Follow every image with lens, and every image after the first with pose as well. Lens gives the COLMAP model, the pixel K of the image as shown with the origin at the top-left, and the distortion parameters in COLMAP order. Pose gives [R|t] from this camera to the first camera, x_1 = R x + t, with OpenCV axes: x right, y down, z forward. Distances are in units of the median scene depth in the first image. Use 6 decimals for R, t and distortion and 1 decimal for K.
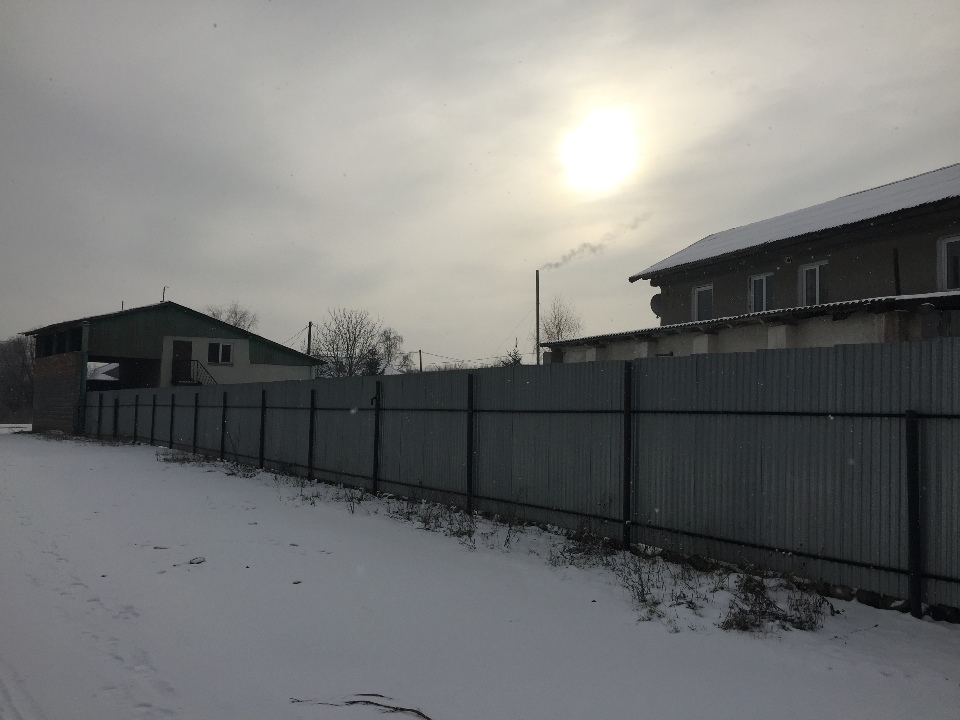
lens RADIAL K [[843.6, 0, 474.2], [0, 843.6, 364.1], [0, 0, 1]] dist [0.086237, -0.080659]
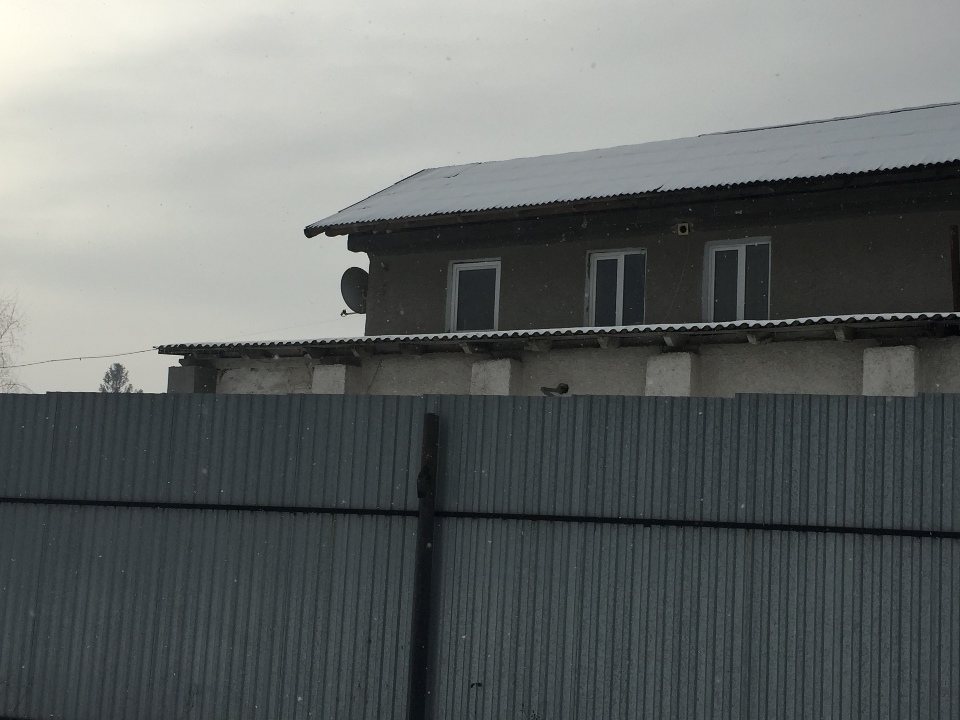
lens RADIAL K [[1377.8, 0, 462.3], [0, 1377.8, 364.6], [0, 0, 1]] dist [0.055069, 0.000000]
pose [[0.831464, 0.082116, 0.549476, -0.183661], [-0.060137, 0.996508, -0.057922, 0.016747], [-0.552314, 0.015116, 0.833499, 0.336138]]
